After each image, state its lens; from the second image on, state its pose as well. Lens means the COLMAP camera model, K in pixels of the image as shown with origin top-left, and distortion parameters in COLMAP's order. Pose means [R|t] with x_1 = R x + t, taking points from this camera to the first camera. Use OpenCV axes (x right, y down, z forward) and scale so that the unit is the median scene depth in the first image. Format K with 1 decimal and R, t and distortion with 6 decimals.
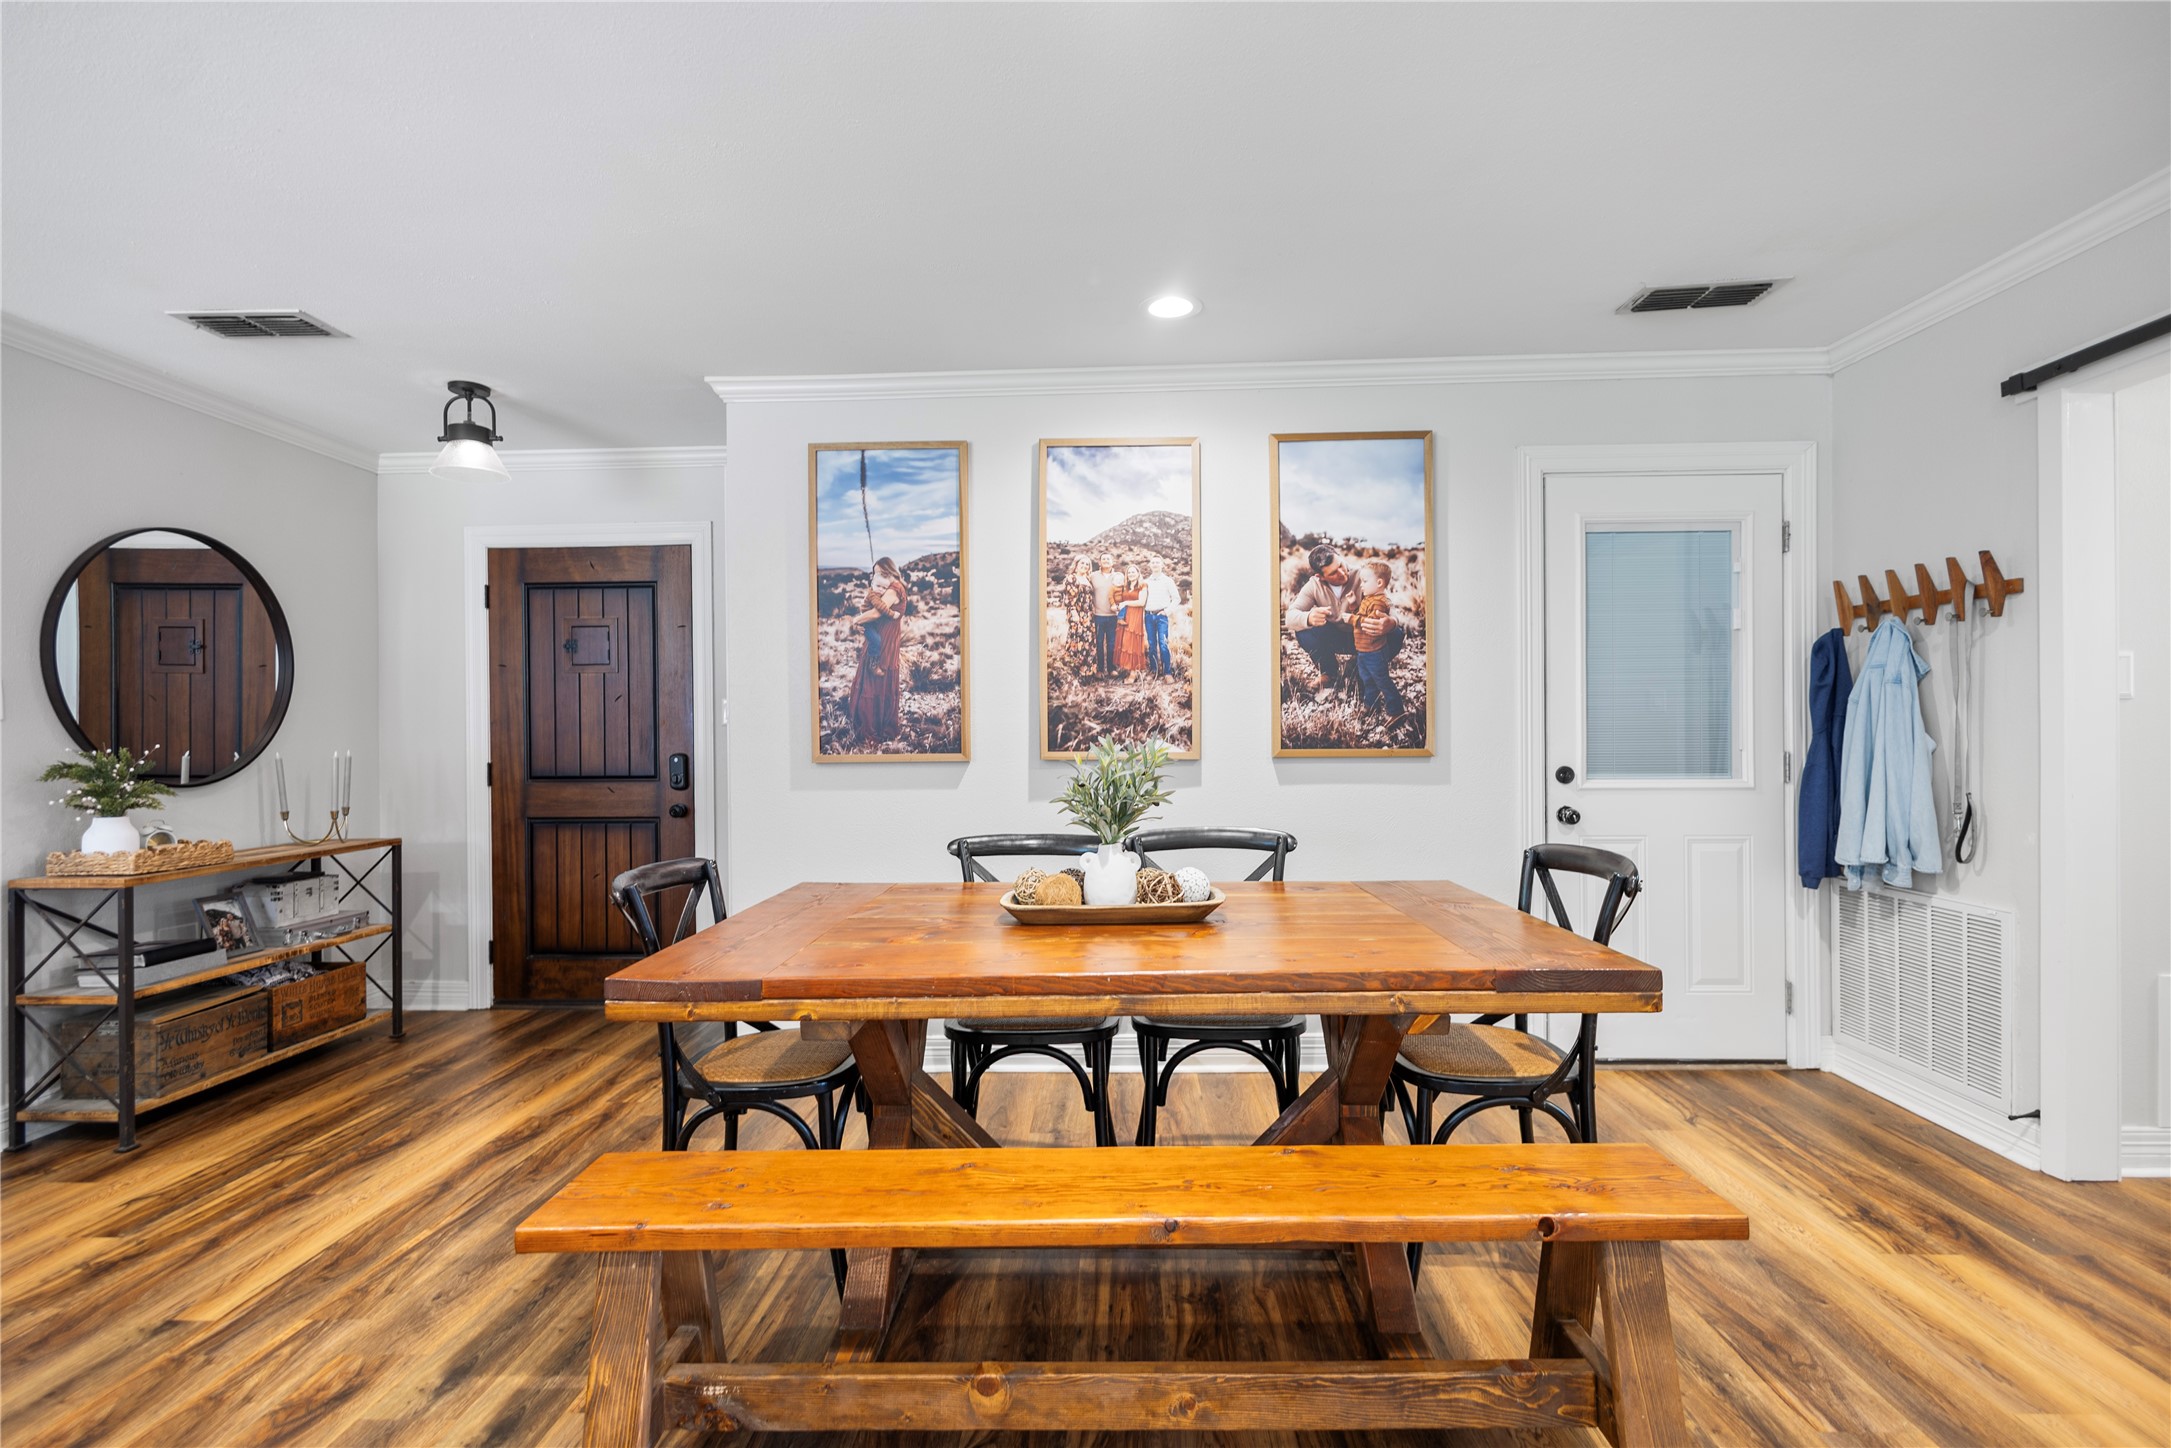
lens RADIAL K [[1020.1, 0, 1086.0], [0, 1020.1, 729.0], [0, 0, 1]] dist [0.013196, -0.001321]
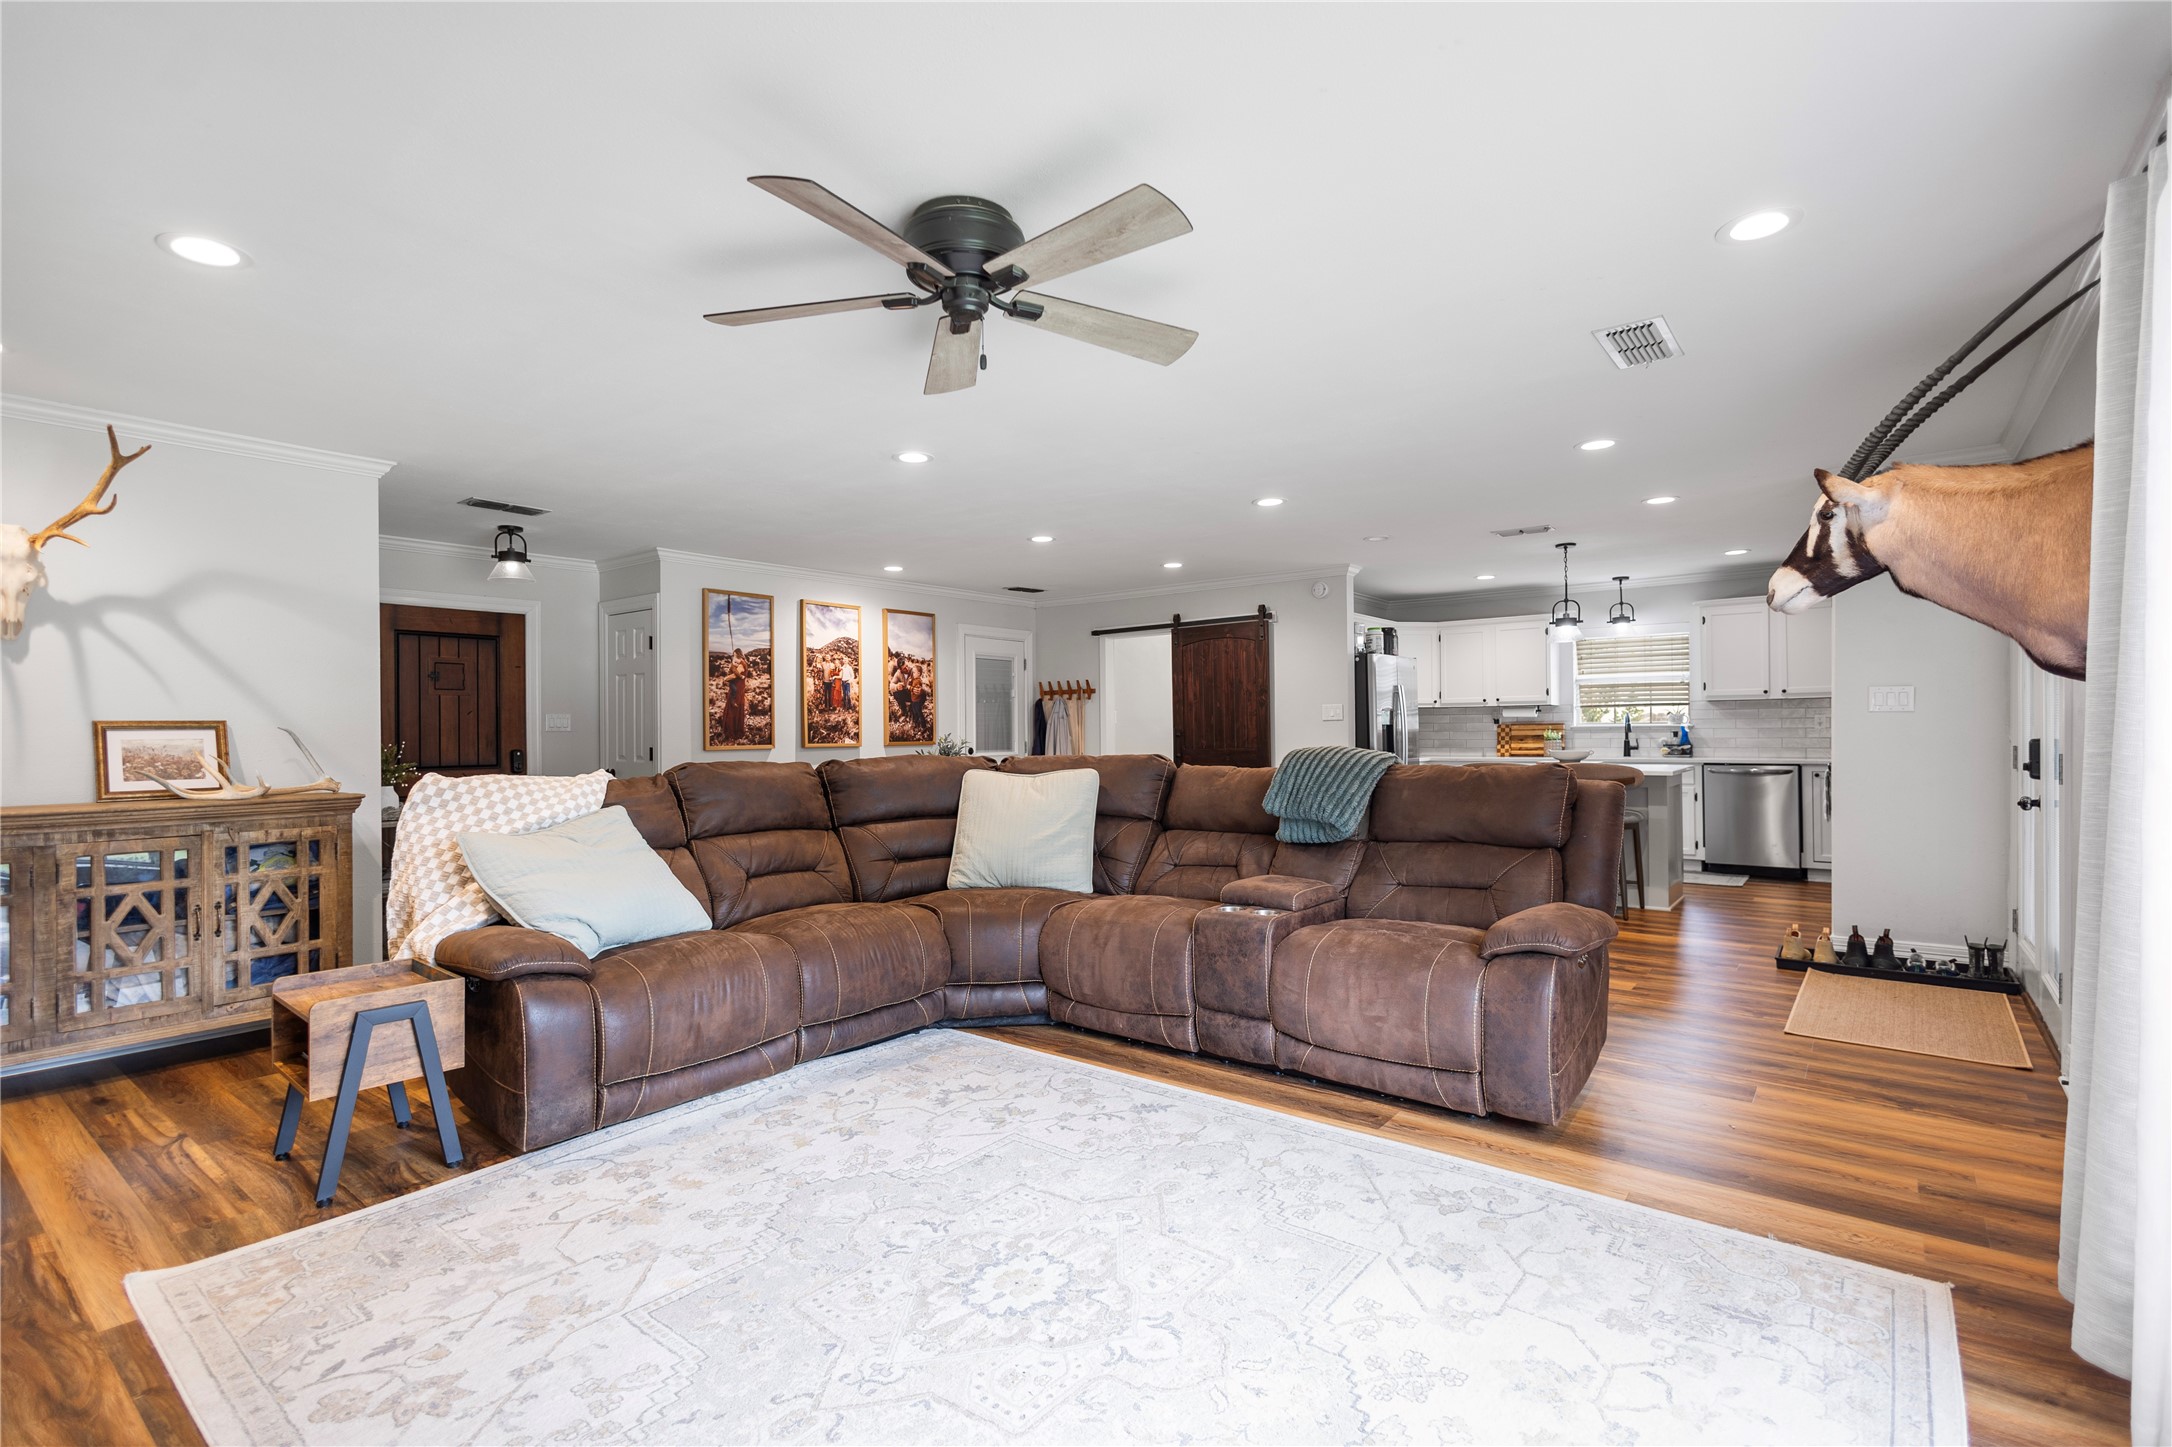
lens RADIAL K [[1020.5, 0, 1082.0], [0, 1020.5, 733.1], [0, 0, 1]] dist [0.013196, -0.001321]
pose [[0.598015, 0.001533, 0.801483, -1.429100], [0.003142, 0.999986, -0.004258, 0.011020], [-0.801479, 0.005065, 0.598002, -0.770205]]
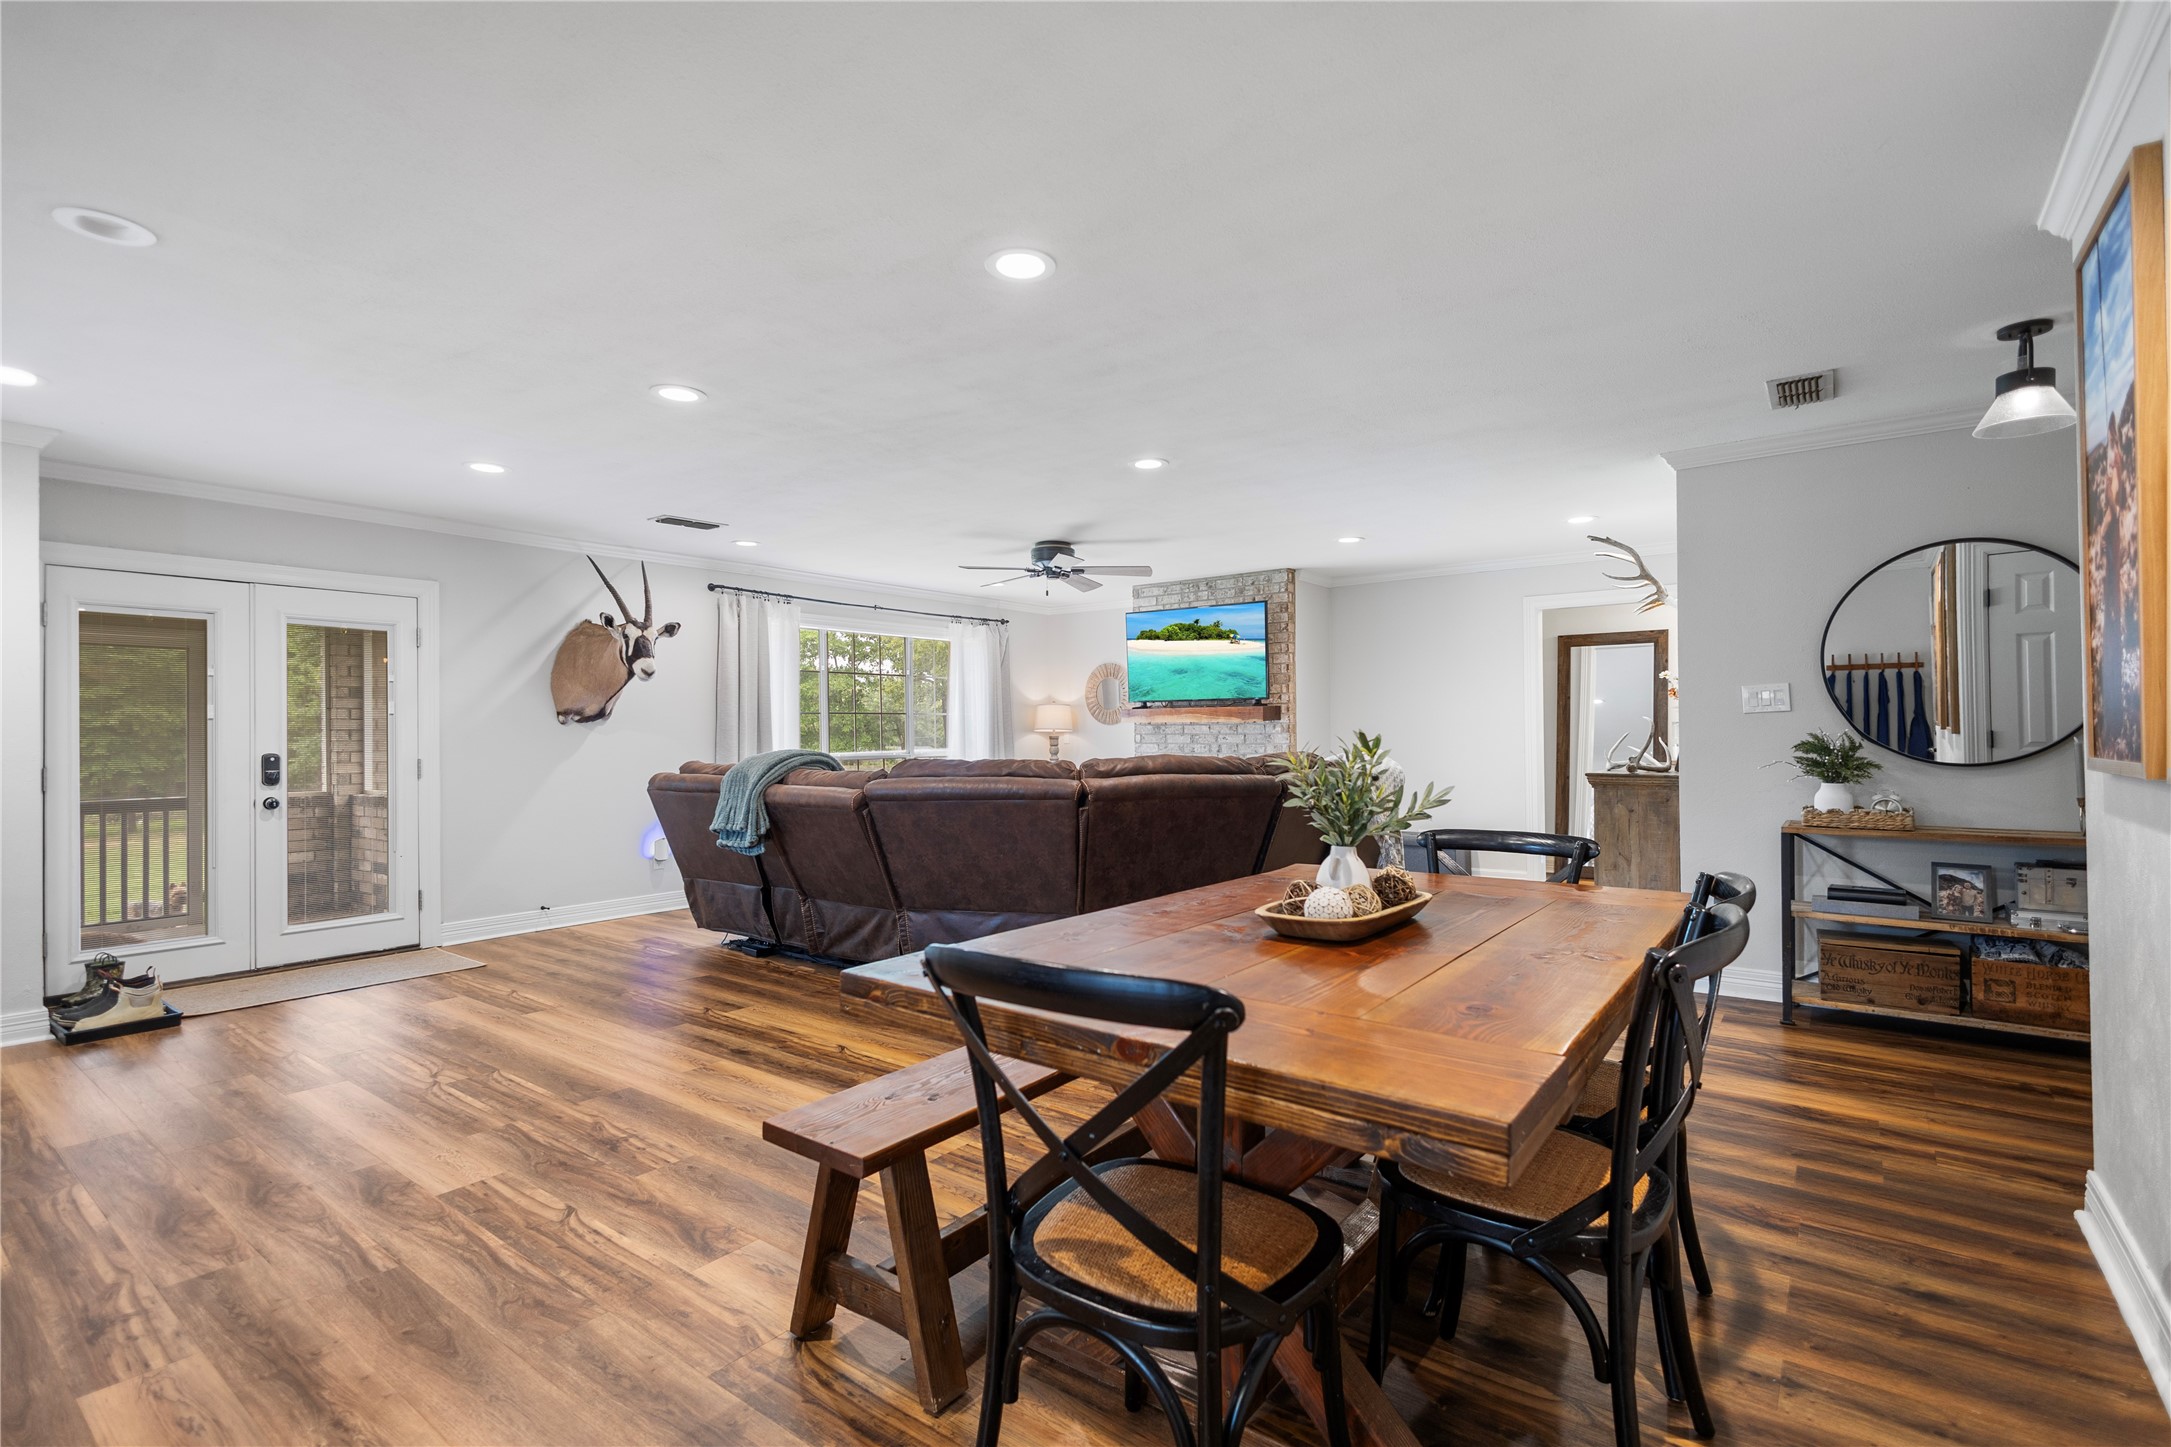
lens RADIAL K [[1020.1, 0, 1085.1], [0, 1020.1, 727.2], [0, 0, 1]] dist [0.013196, -0.001321]
pose [[-0.584915, 0.008790, -0.811047, 0.606030], [0.016552, 0.999862, -0.001101, -0.000695], [0.810926, -0.014068, -0.584980, 0.878455]]
